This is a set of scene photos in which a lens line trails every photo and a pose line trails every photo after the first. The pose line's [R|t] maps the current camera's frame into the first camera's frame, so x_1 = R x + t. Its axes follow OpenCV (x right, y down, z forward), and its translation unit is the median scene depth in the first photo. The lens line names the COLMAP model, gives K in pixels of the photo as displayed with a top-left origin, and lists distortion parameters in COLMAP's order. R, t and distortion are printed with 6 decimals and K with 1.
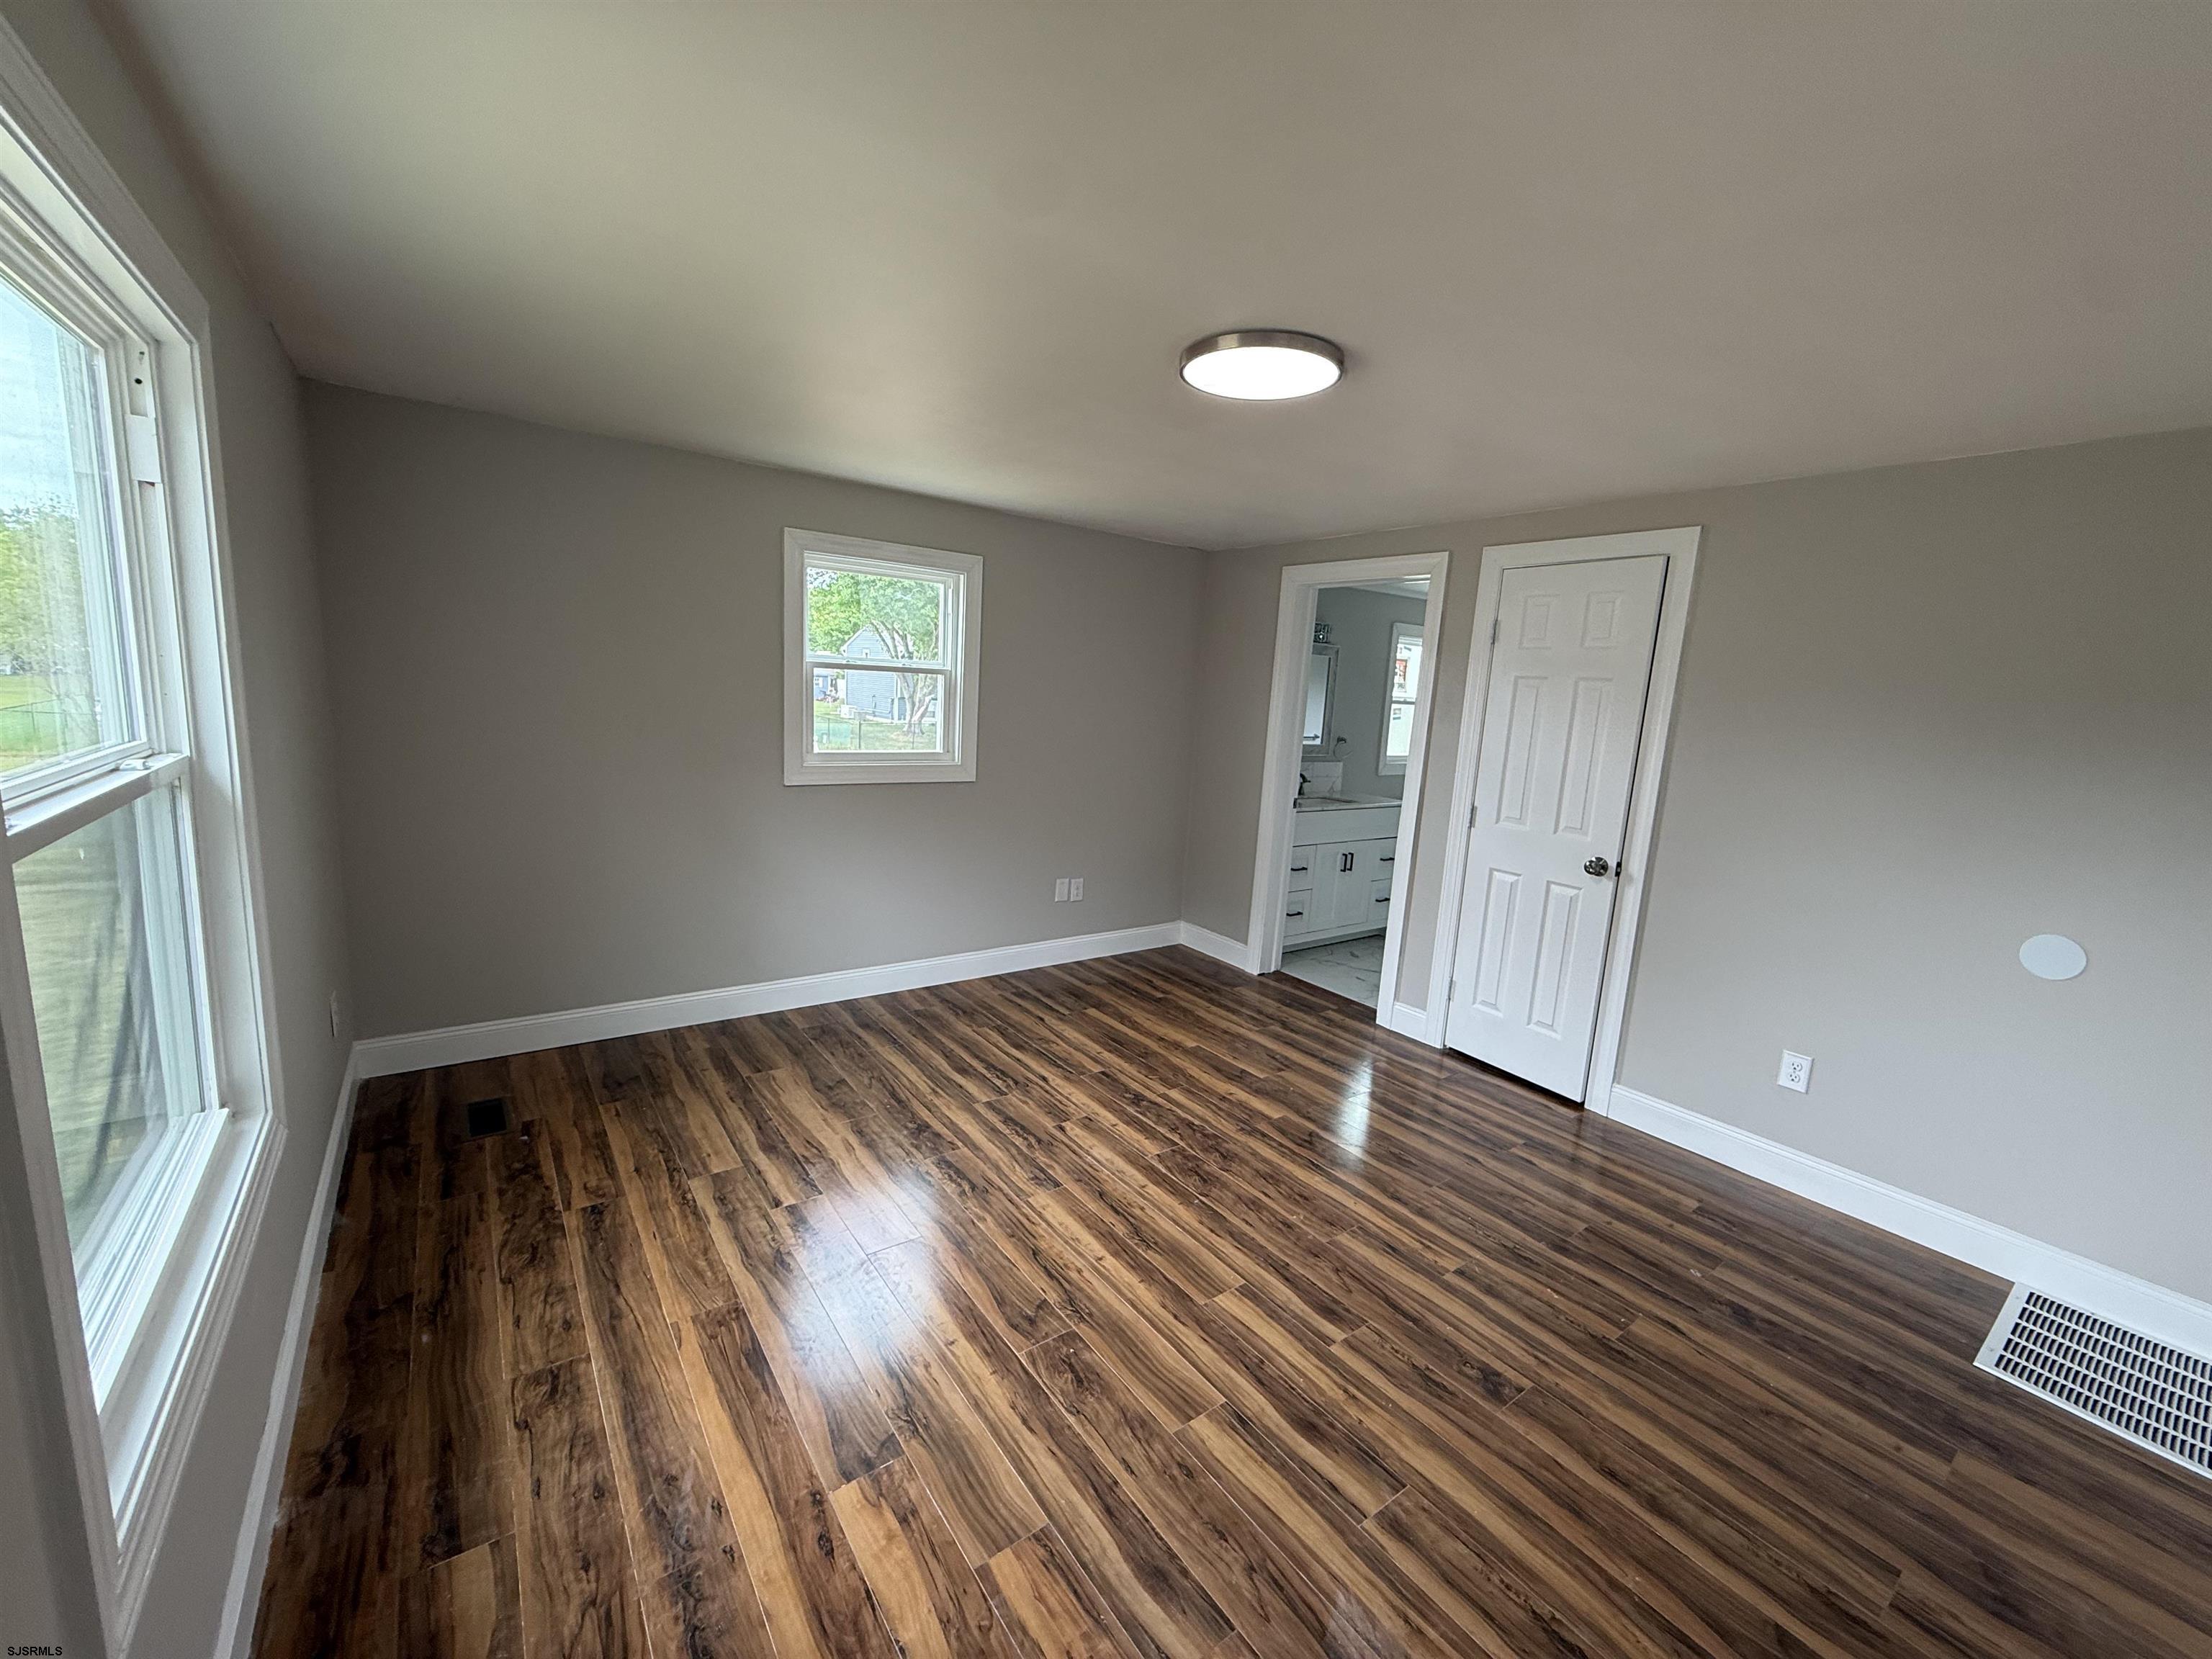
lens RADIAL K [[878.7, 0, 1097.3], [0, 878.7, 827.0], [0, 0, 1]] dist [-0.003633, 0.000902]
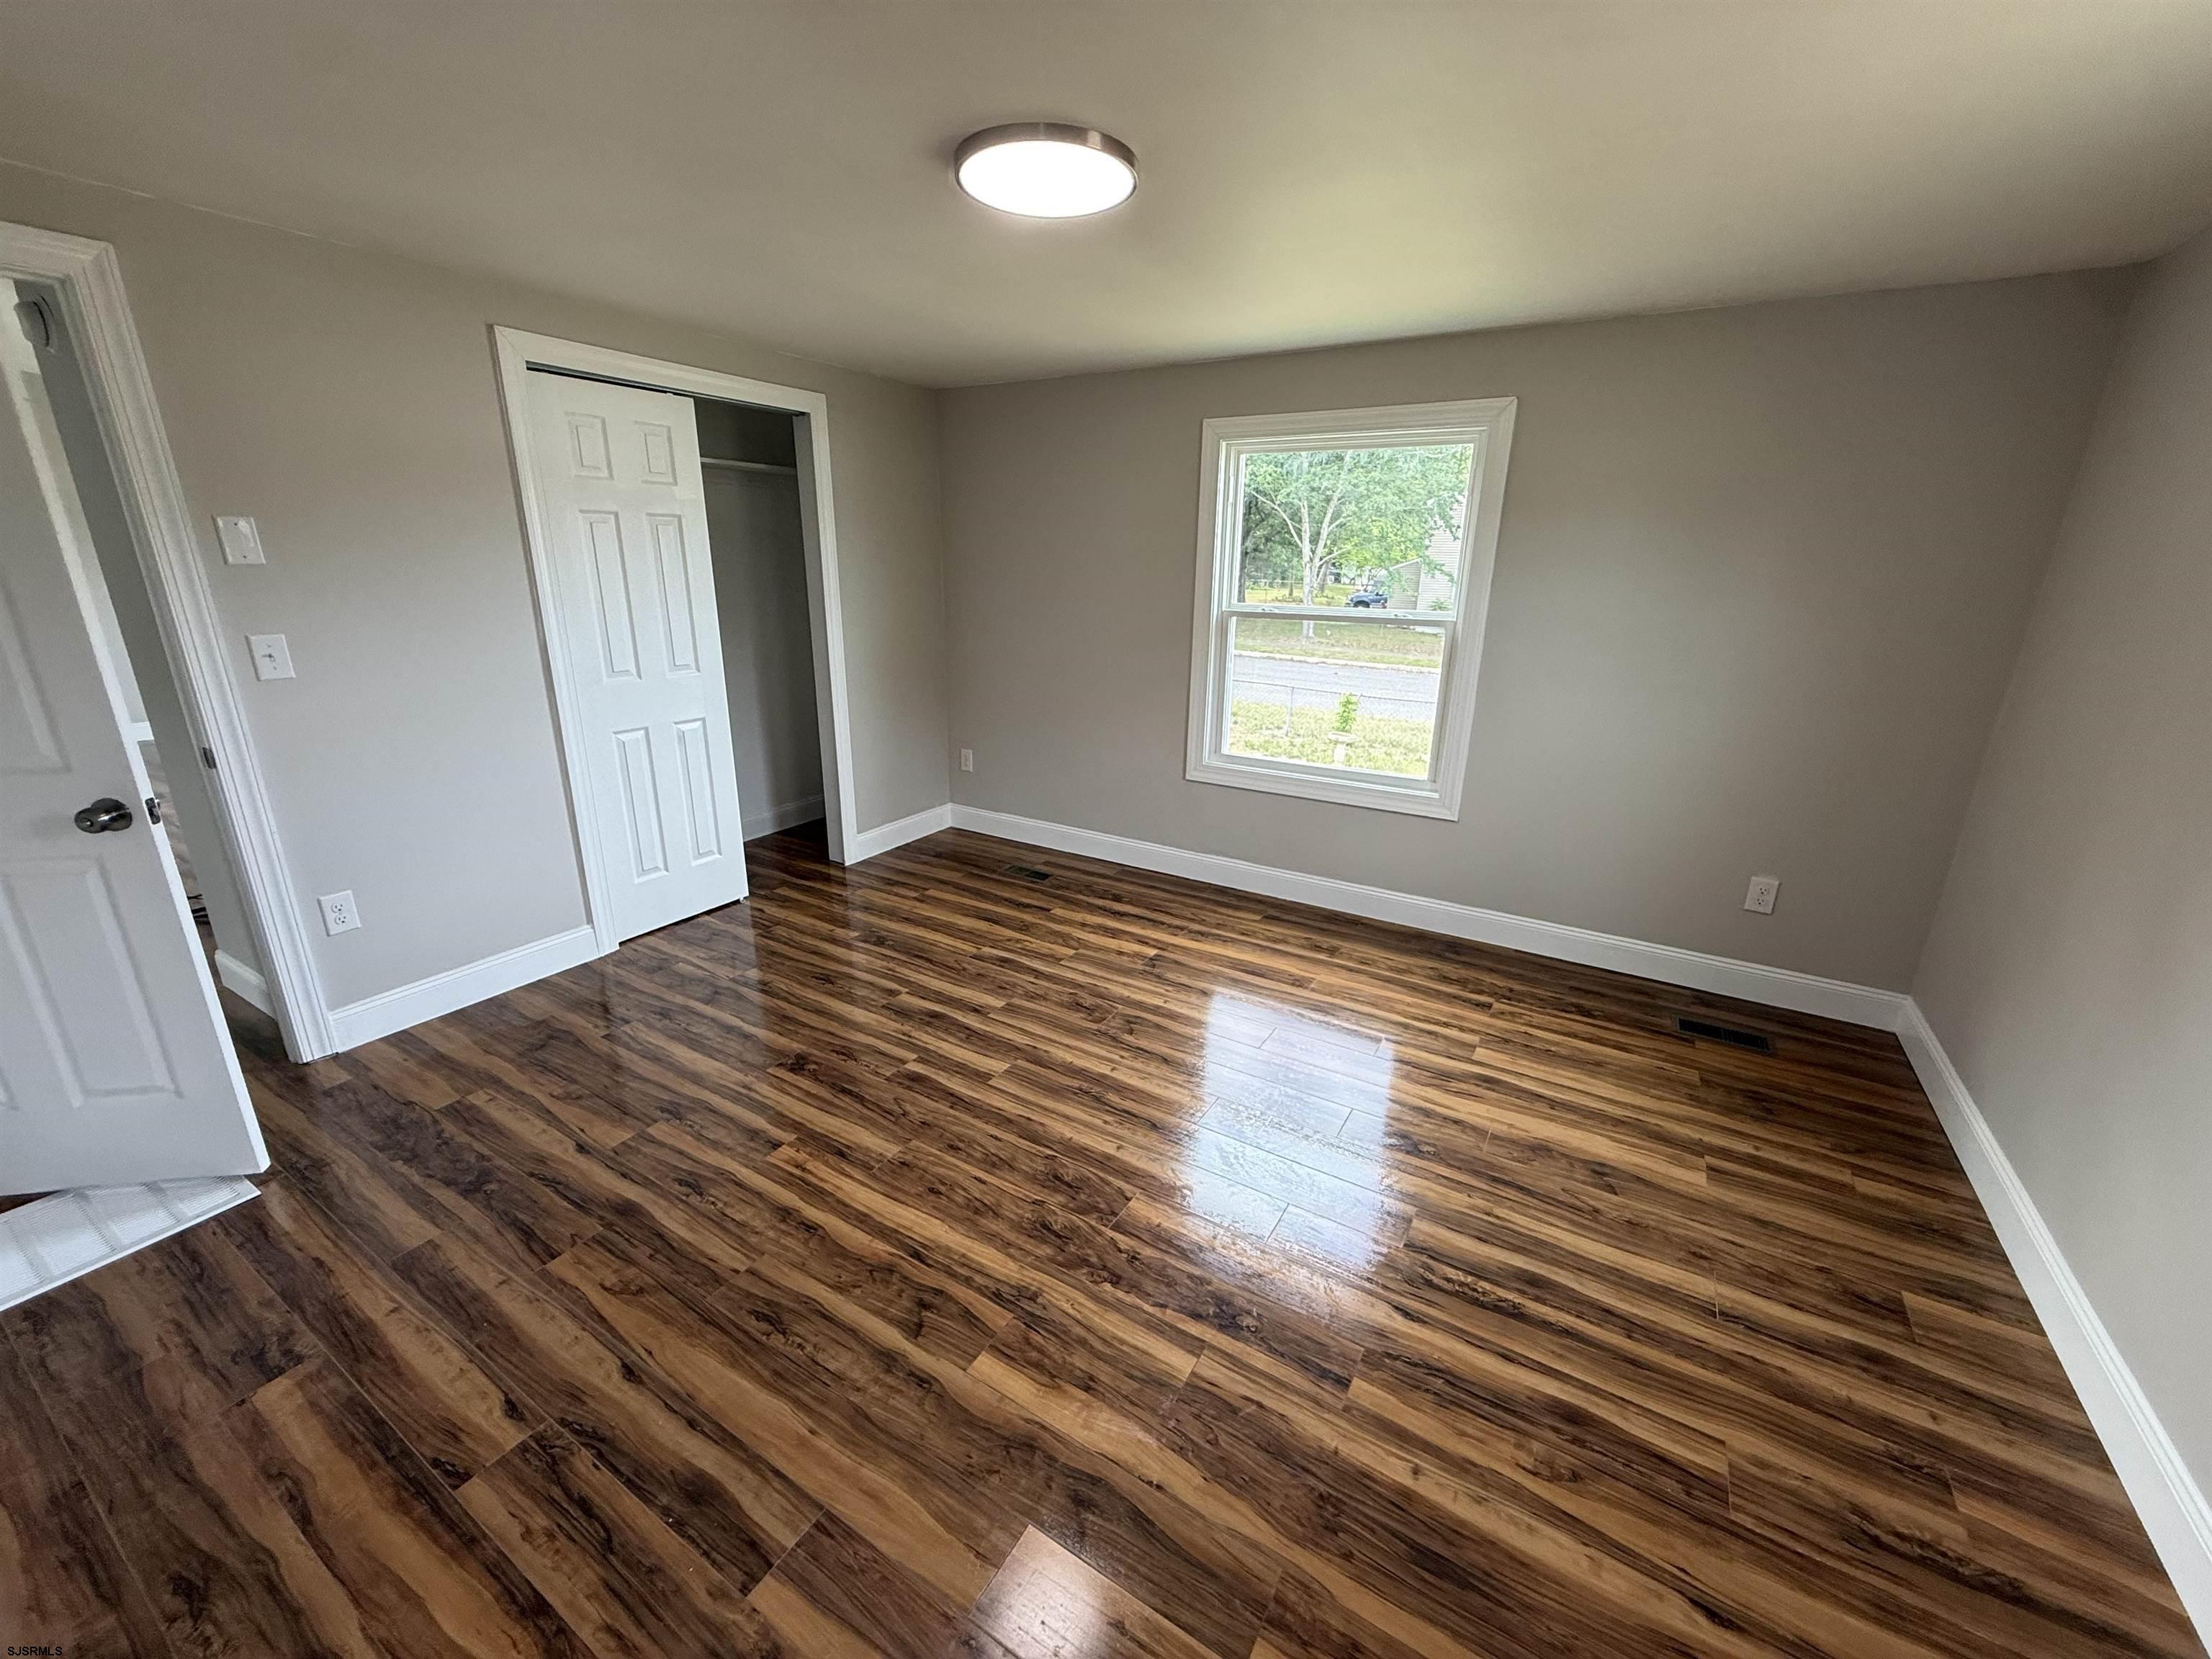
lens RADIAL K [[878.7, 0, 1105.1], [0, 878.7, 831.9], [0, 0, 1]] dist [-0.003633, 0.000902]
pose [[-0.919614, 0.043398, -0.390419, 0.451216], [-0.132925, 0.900870, 0.413237, -0.263715], [0.369651, 0.431915, -0.822684, 1.817976]]
